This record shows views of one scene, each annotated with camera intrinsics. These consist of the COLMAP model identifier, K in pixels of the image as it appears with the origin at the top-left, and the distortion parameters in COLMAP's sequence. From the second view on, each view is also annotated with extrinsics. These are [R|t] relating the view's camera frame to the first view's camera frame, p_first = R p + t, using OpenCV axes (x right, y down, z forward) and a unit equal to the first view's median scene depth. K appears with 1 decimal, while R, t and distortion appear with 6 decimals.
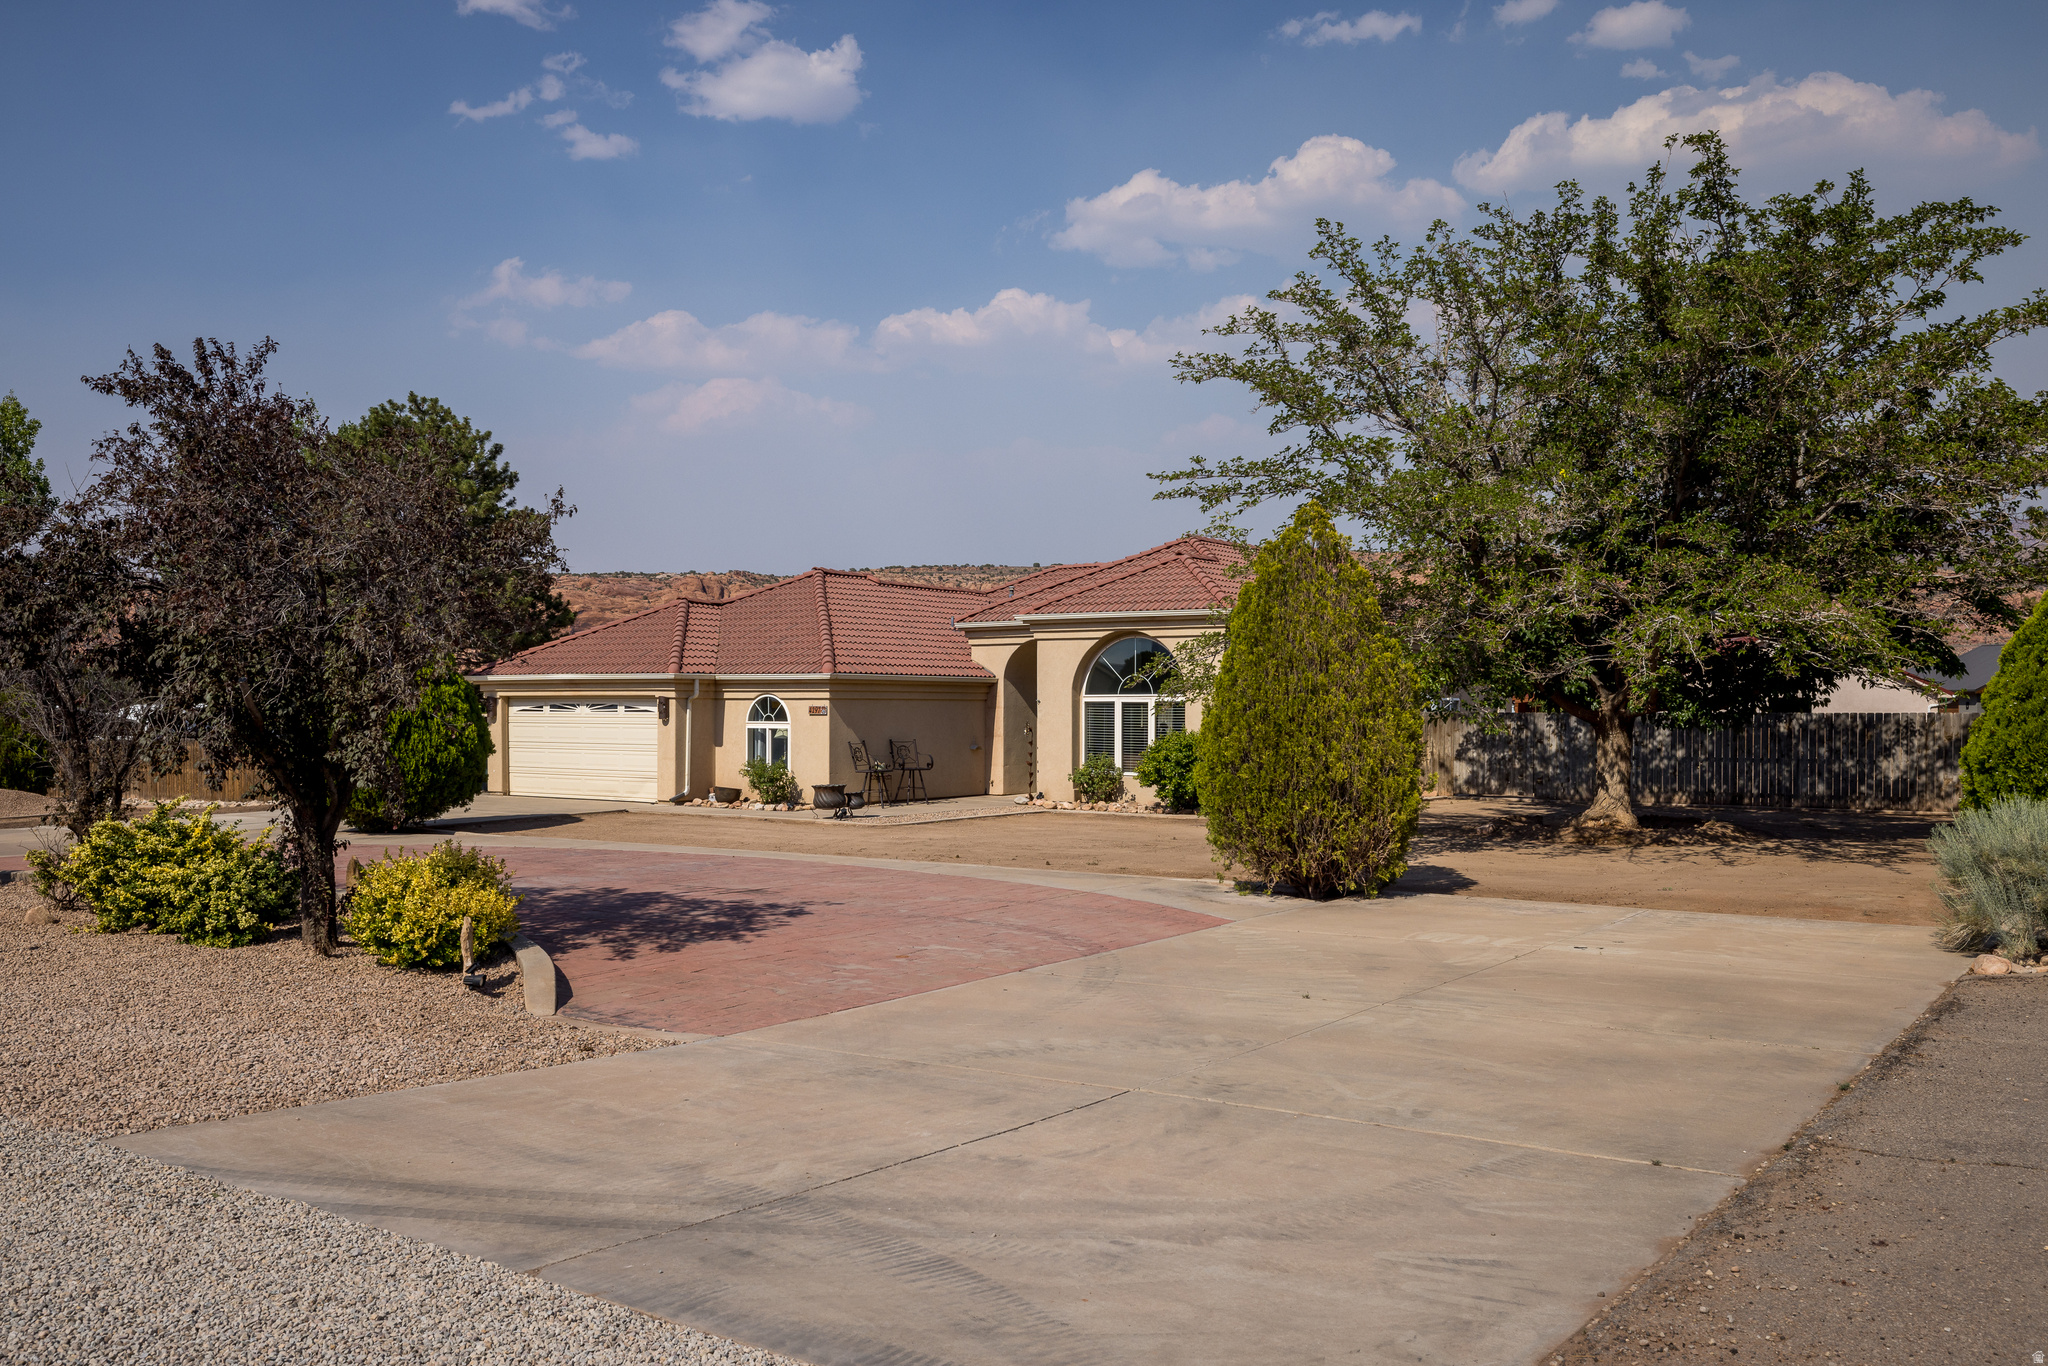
lens RADIAL K [[1909.8, 0, 1028.7], [0, 1909.8, 699.5], [0, 0, 1]] dist [-0.040386, 0.000000]
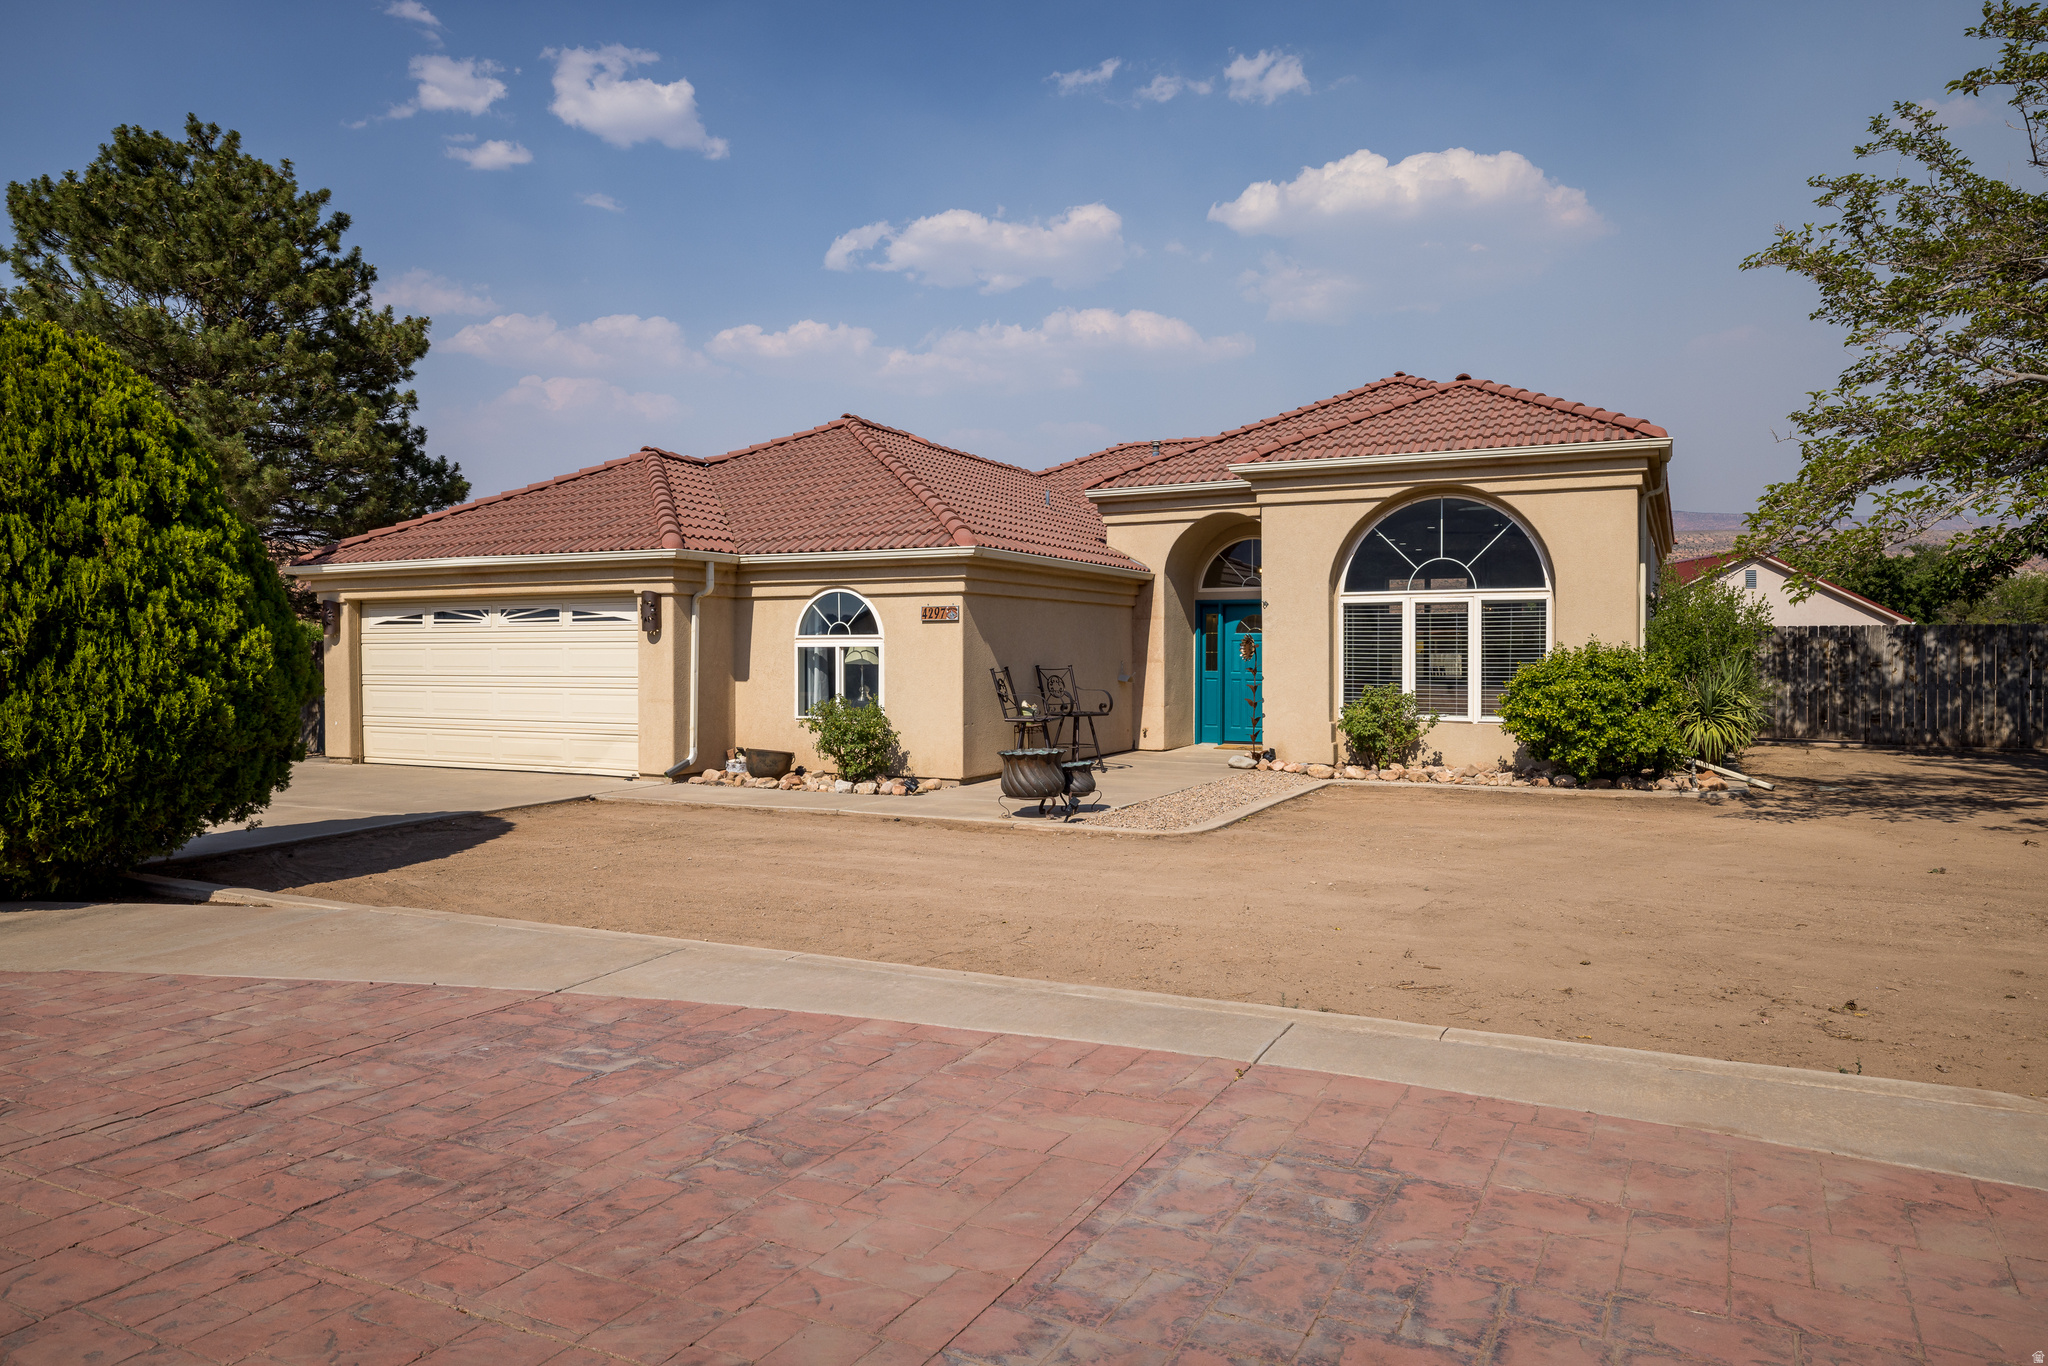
lens RADIAL K [[1380.8, 0, 1018.5], [0, 1380.8, 666.1], [0, 0, 1]] dist [-0.008979, 0.001682]
pose [[0.984935, -0.003793, 0.172883, -0.154167], [0.001784, 0.999929, 0.011772, 0.015883], [-0.172915, -0.011287, 0.984872, 0.573620]]
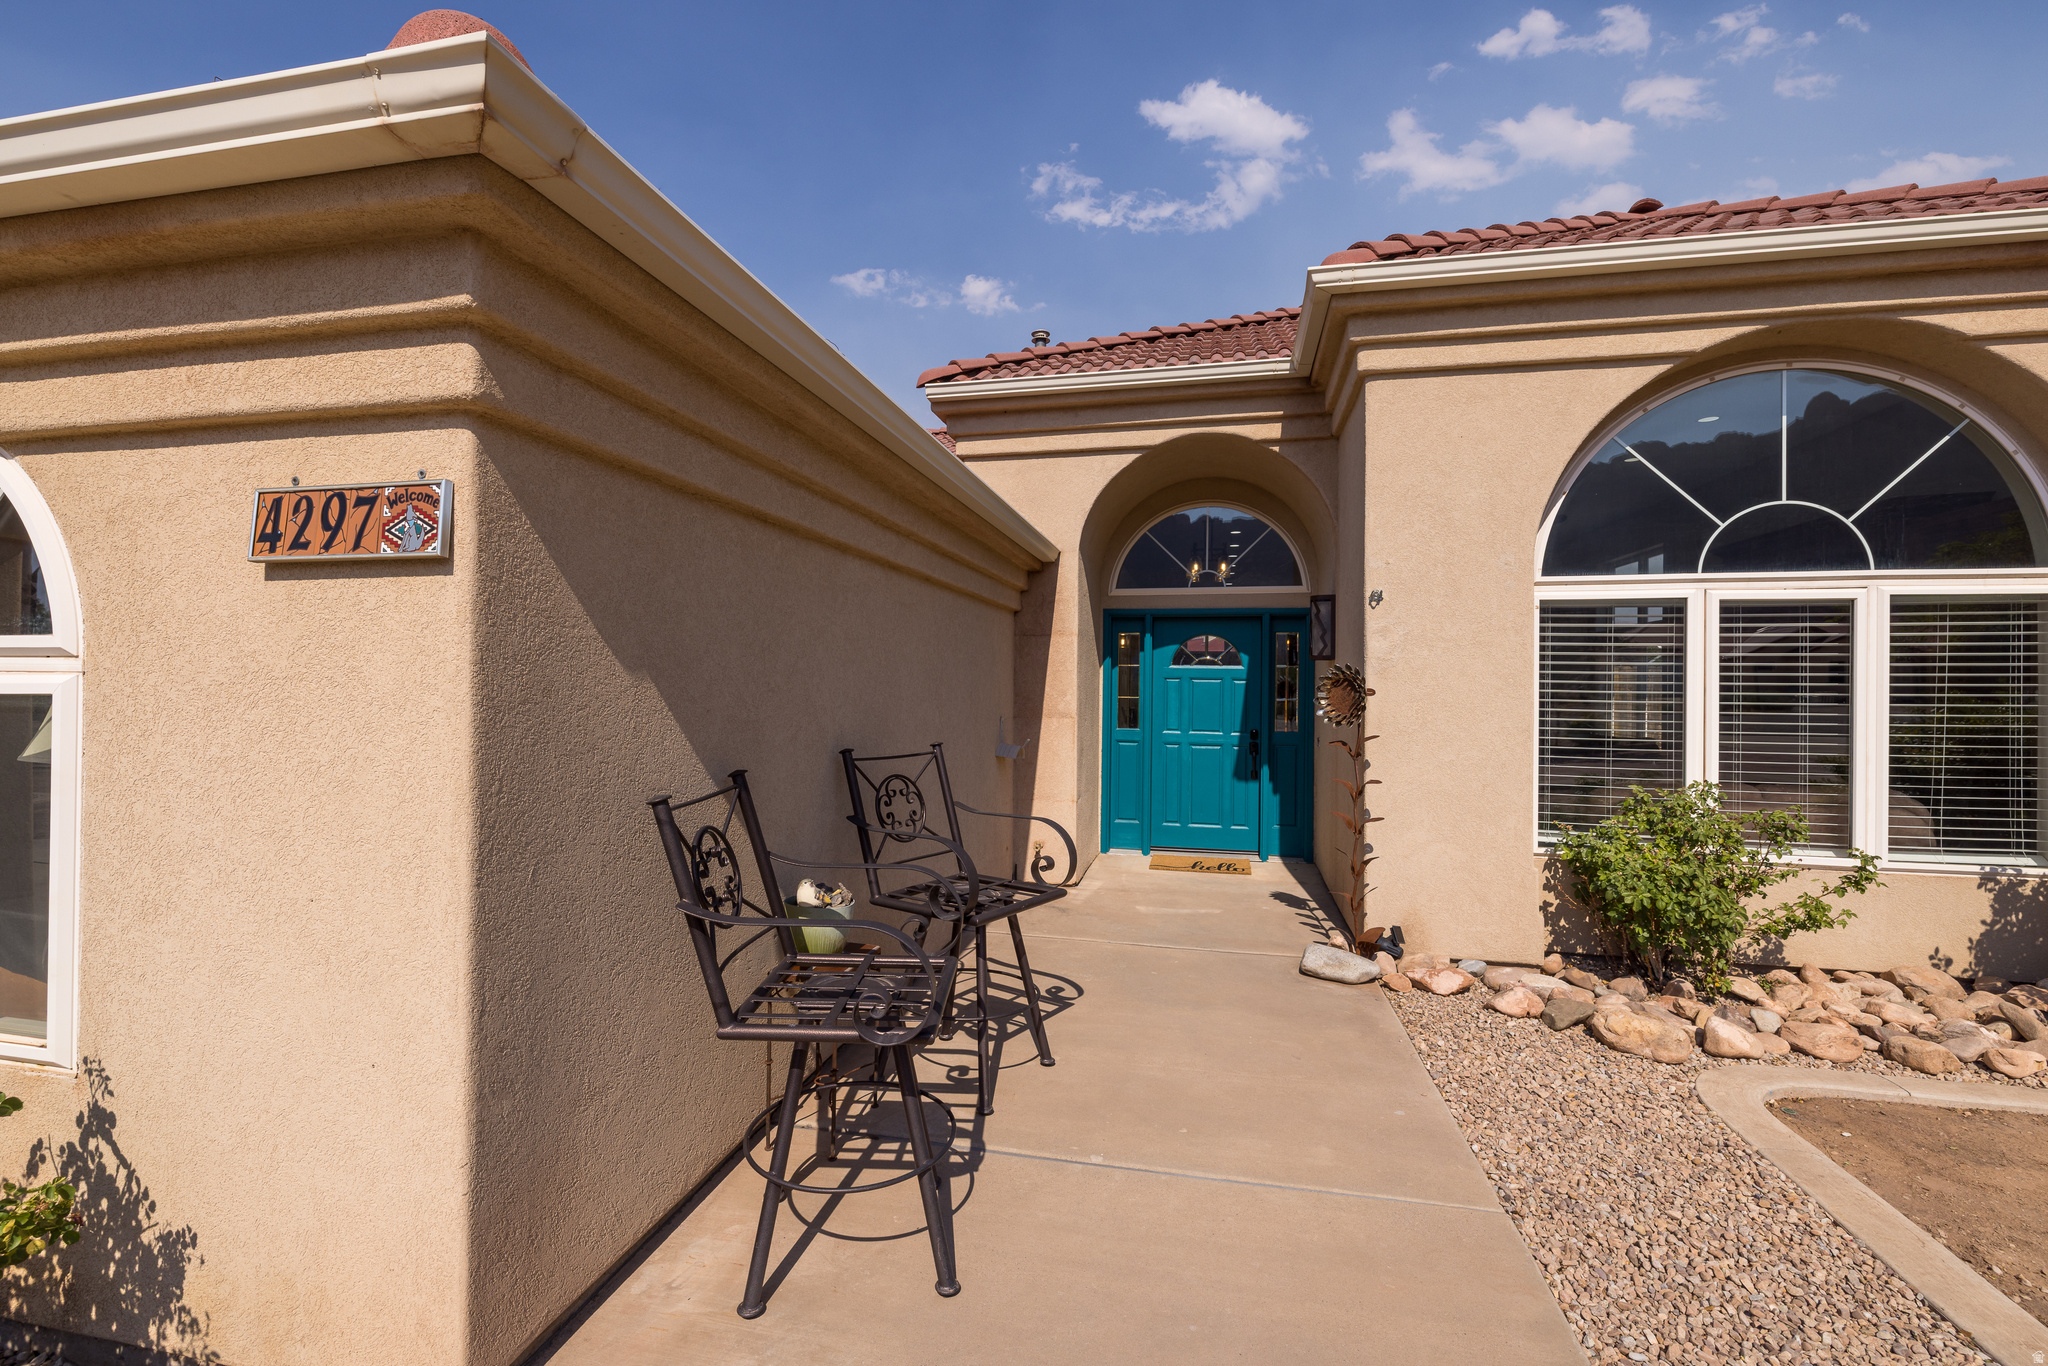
lens RADIAL K [[865.7, 0, 1010.6], [0, 865.7, 679.8], [0, 0, 1]] dist [-0.000894, 0.000205]
pose [[0.917315, 0.008855, 0.398063, -0.092974], [-0.008579, 0.999960, -0.002475, 0.013668], [-0.398070, -0.001144, 0.917355, 0.914174]]
